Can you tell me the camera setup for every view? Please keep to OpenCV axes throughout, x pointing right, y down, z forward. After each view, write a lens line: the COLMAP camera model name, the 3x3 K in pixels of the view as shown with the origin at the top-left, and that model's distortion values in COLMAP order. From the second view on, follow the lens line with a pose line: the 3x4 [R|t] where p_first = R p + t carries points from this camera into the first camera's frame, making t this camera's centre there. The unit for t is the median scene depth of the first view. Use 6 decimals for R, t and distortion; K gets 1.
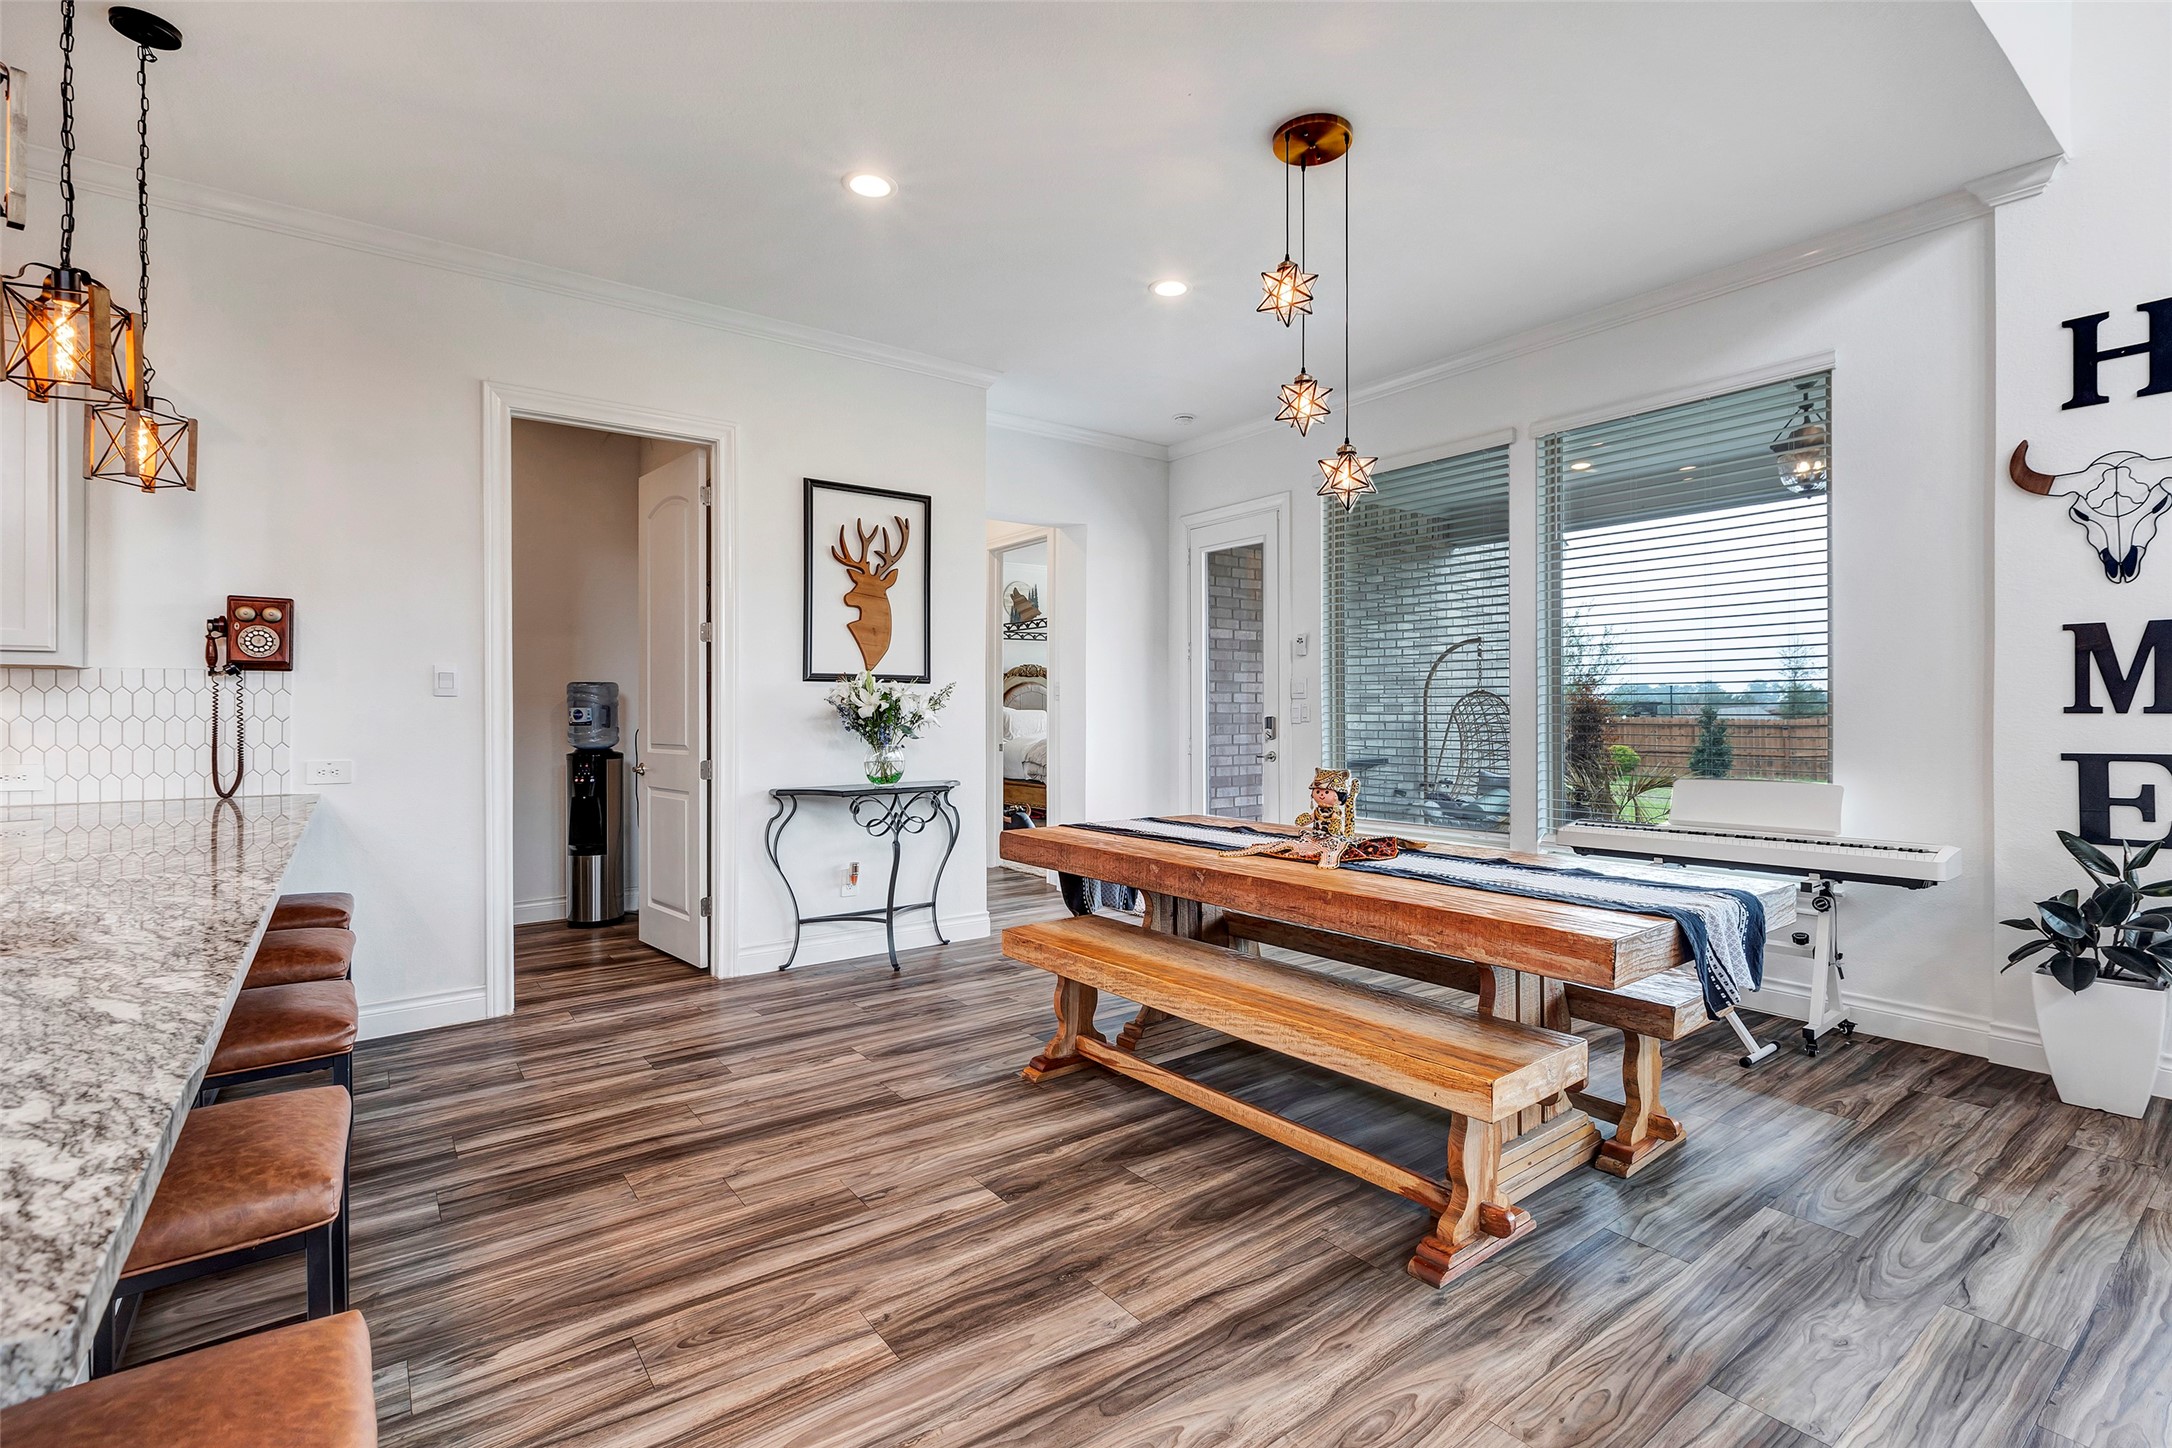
lens RADIAL K [[987.6, 0, 1095.0], [0, 987.6, 709.0], [0, 0, 1]] dist [0.004951, -0.002451]
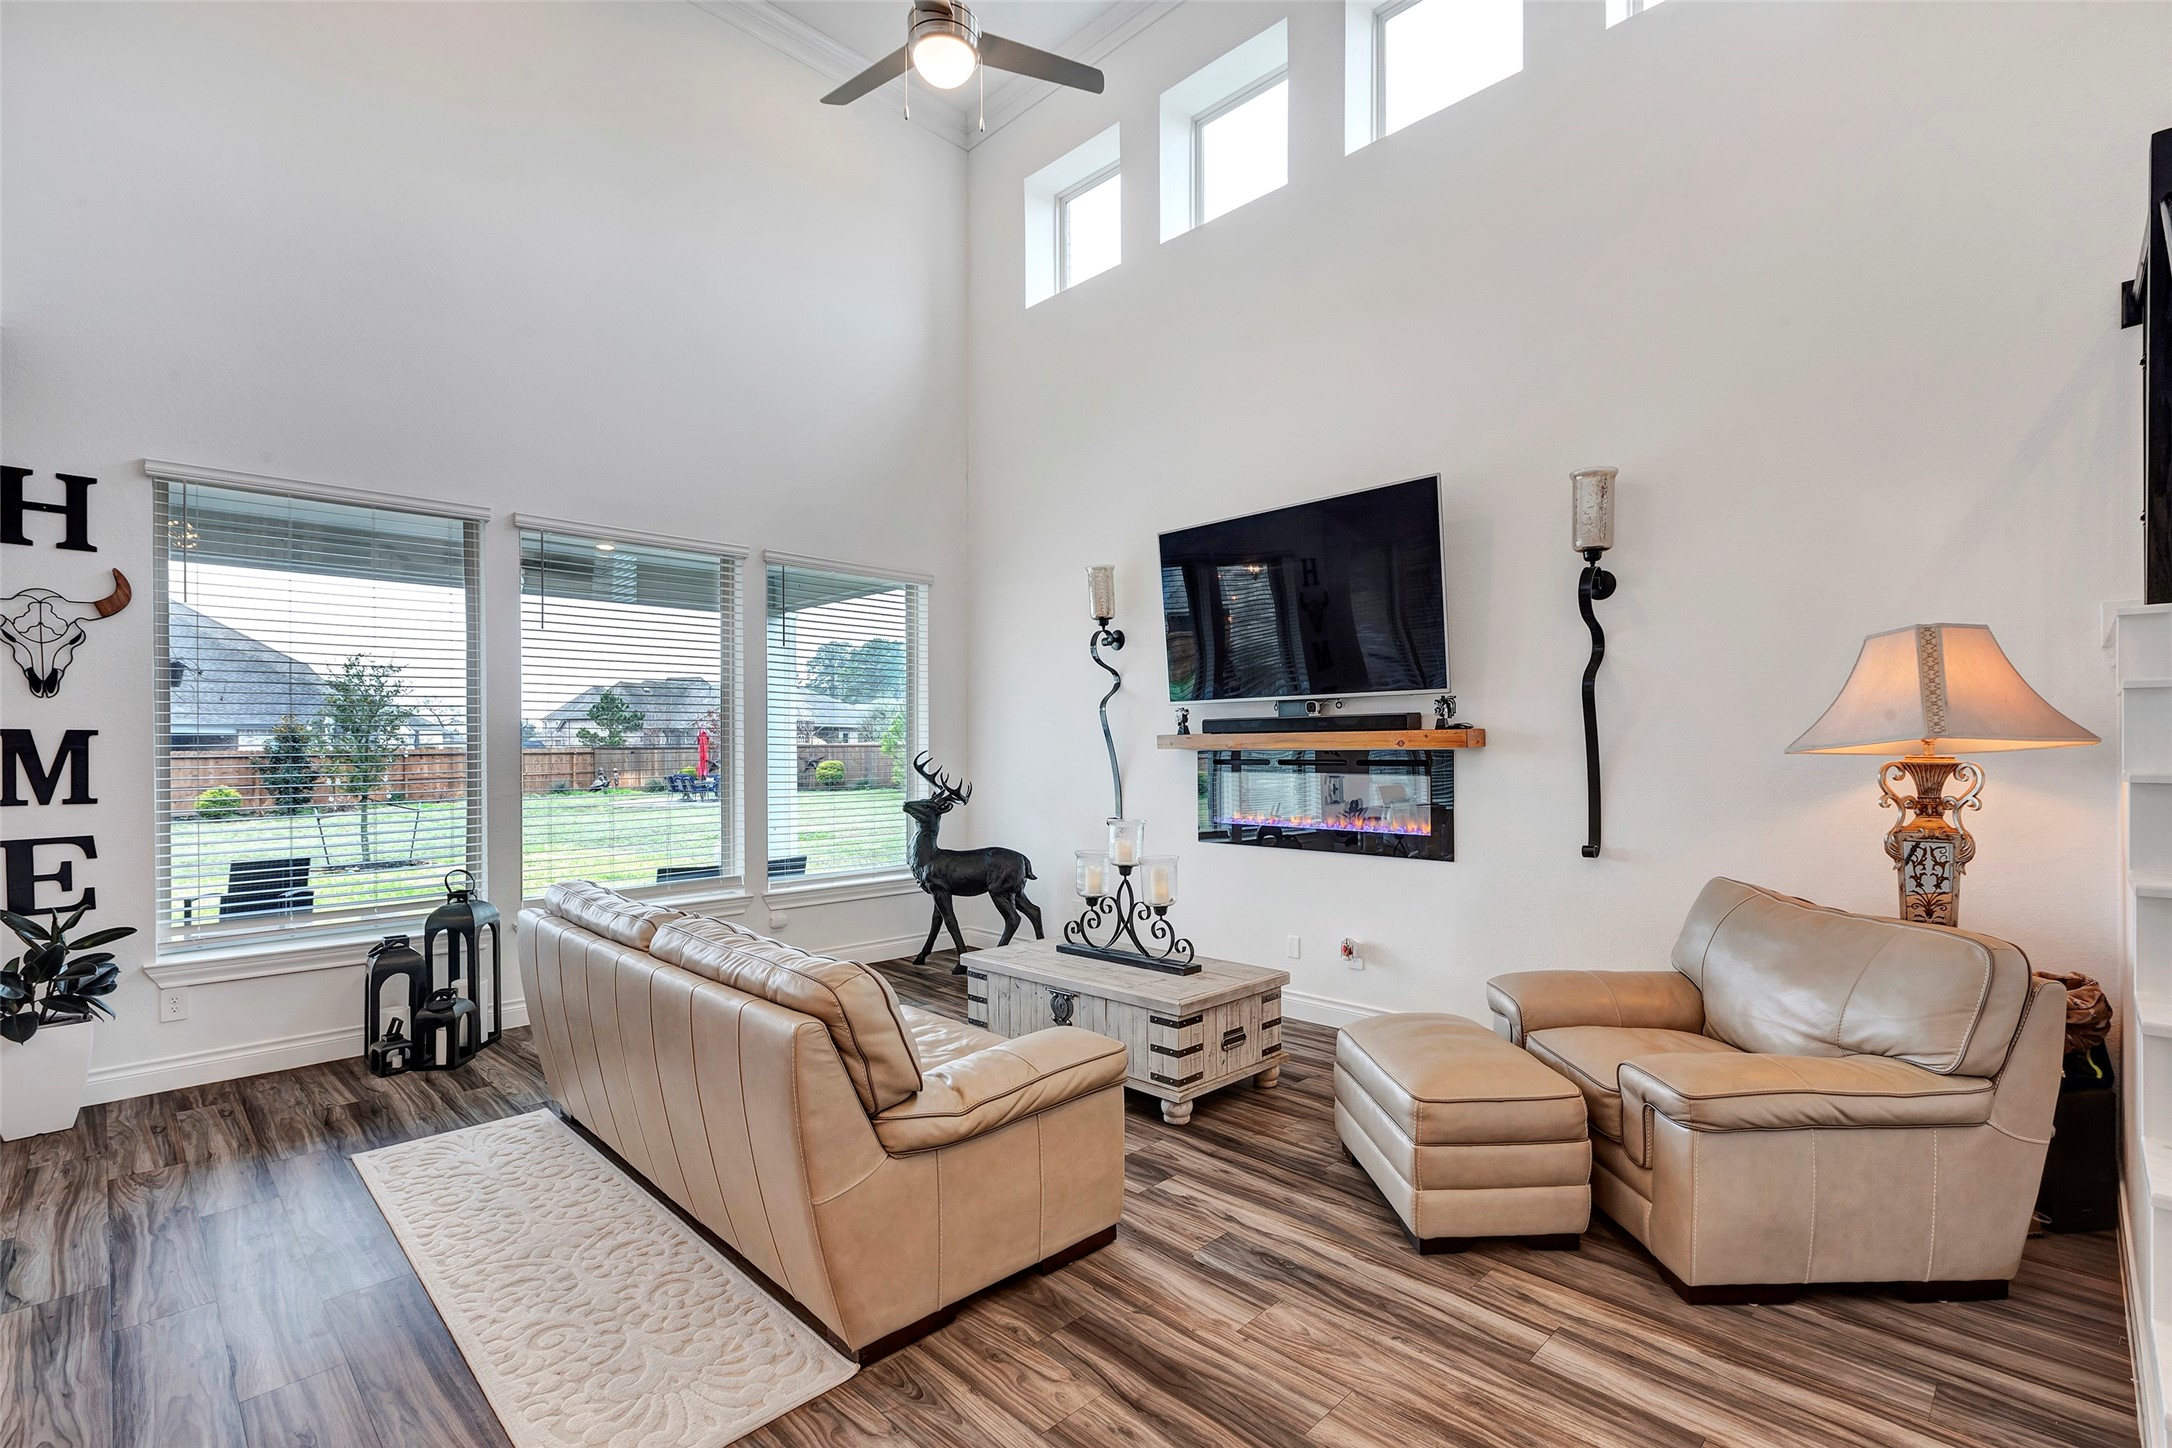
lens RADIAL K [[987.6, 0, 1104.2], [0, 987.6, 750.3], [0, 0, 1]] dist [0.004951, -0.002451]
pose [[-0.148998, 0.003588, 0.988831, -0.350970], [0.005141, 0.999983, -0.002854, -0.051342], [-0.988824, 0.004658, -0.149014, -0.103005]]
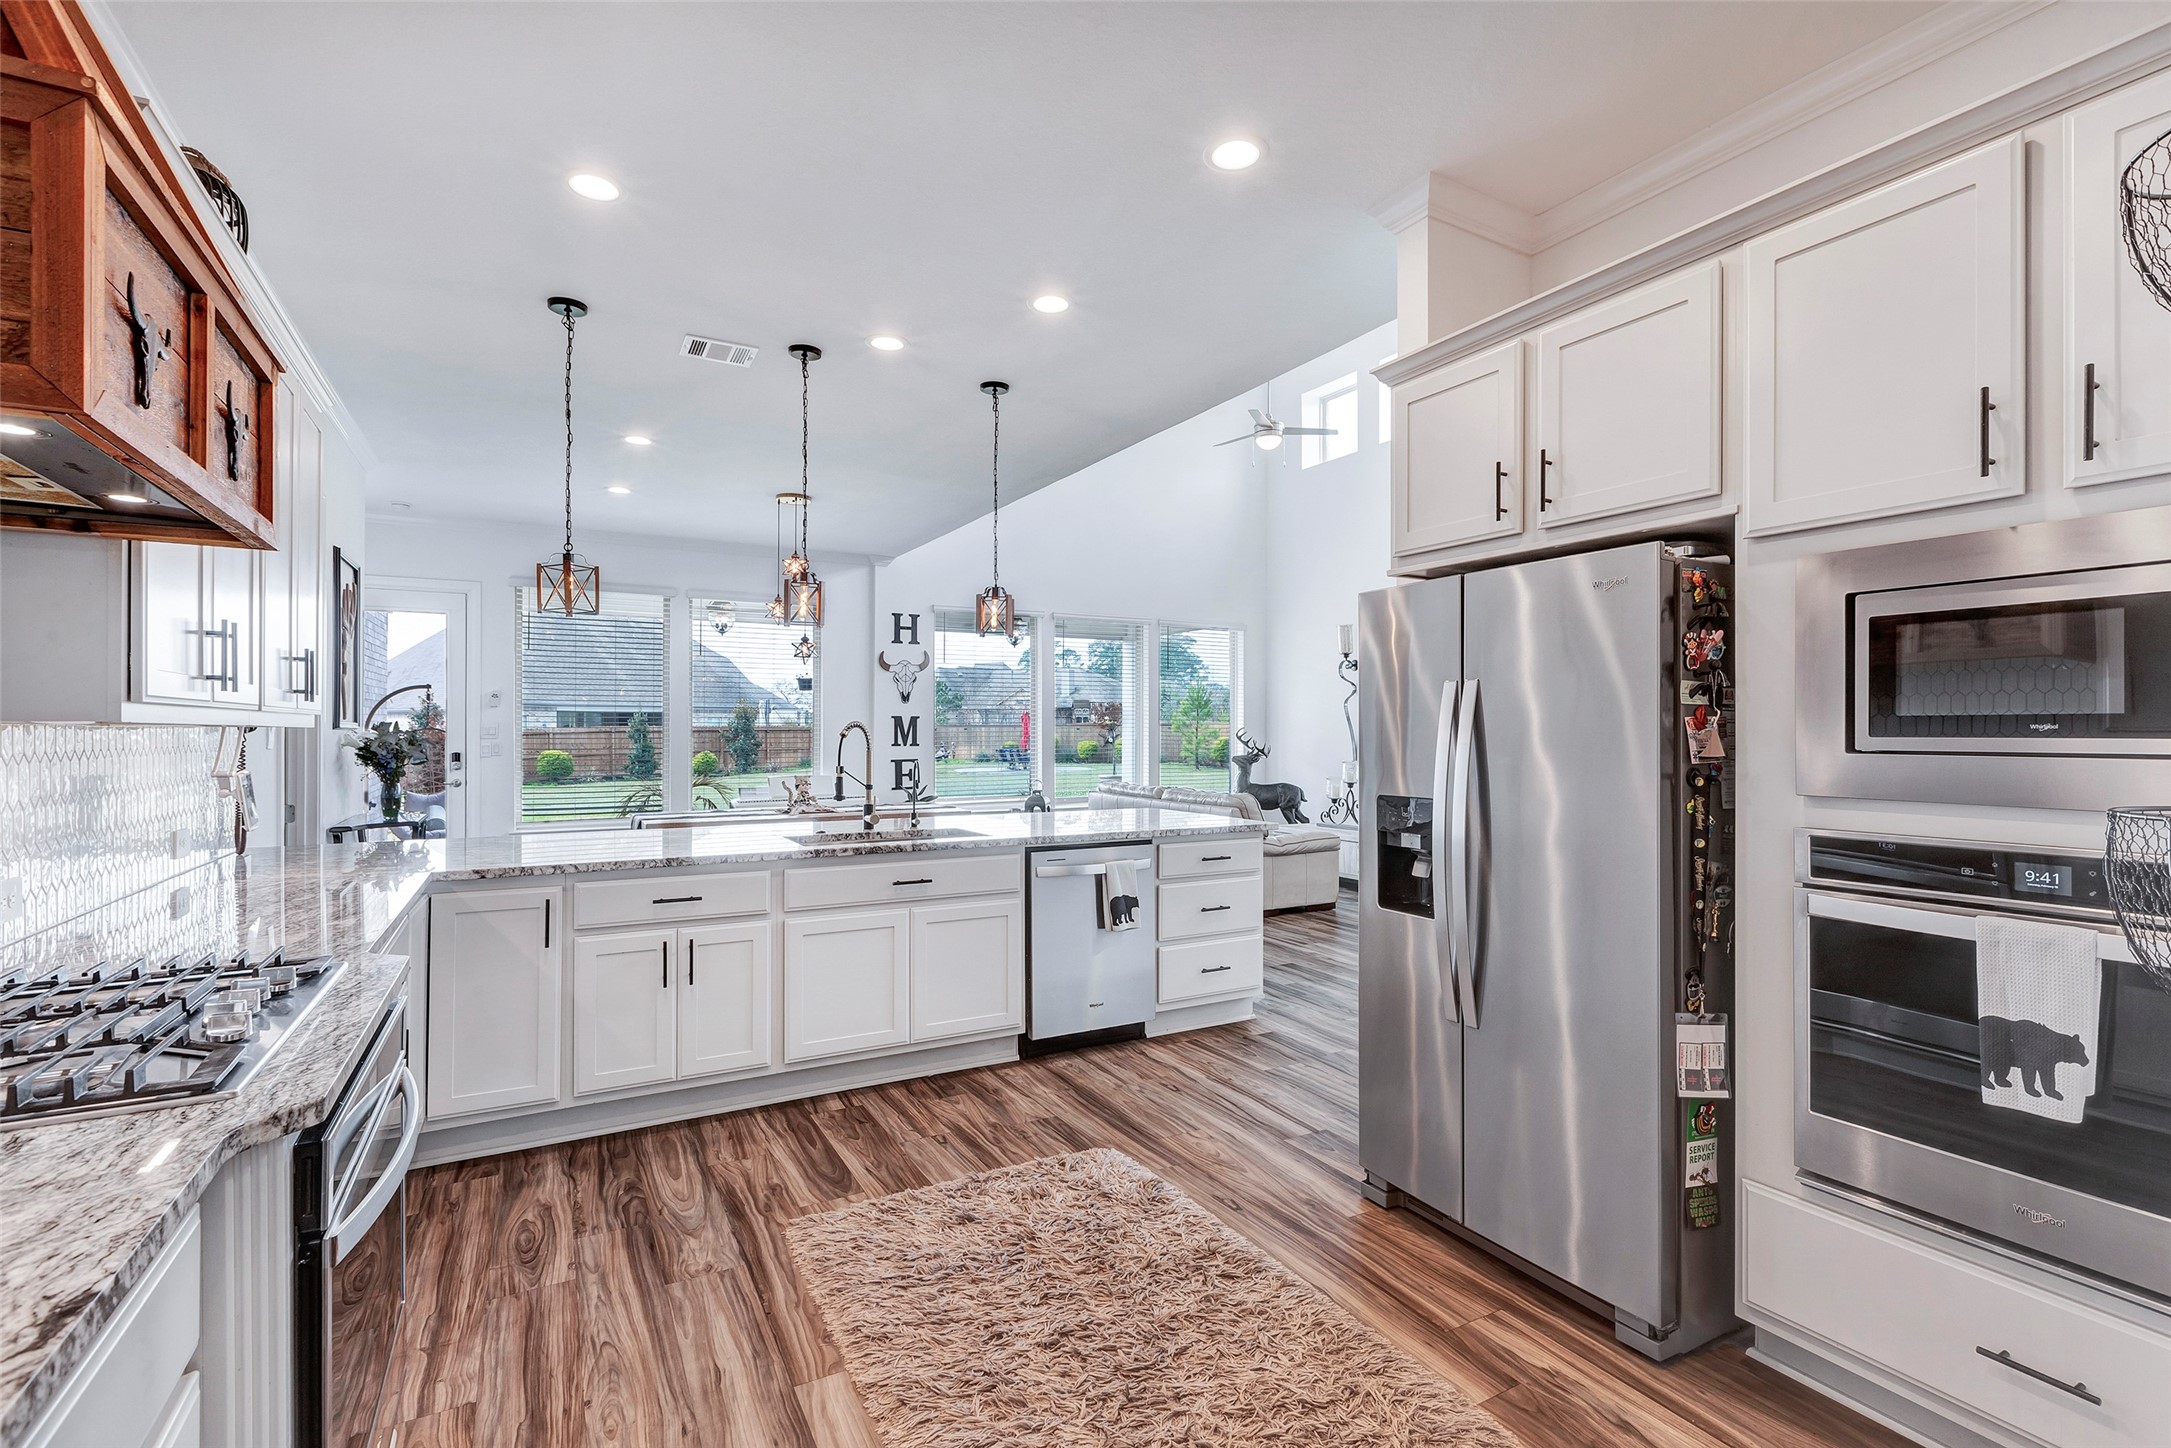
lens RADIAL K [[987.2, 0, 1098.0], [0, 987.2, 721.4], [0, 0, 1]] dist [0.004951, -0.002451]
pose [[0.130825, 0.012036, 0.991332, -1.877721], [-0.002457, 0.999927, -0.011816, -0.036615], [-0.991402, -0.000890, 0.130845, 0.009261]]
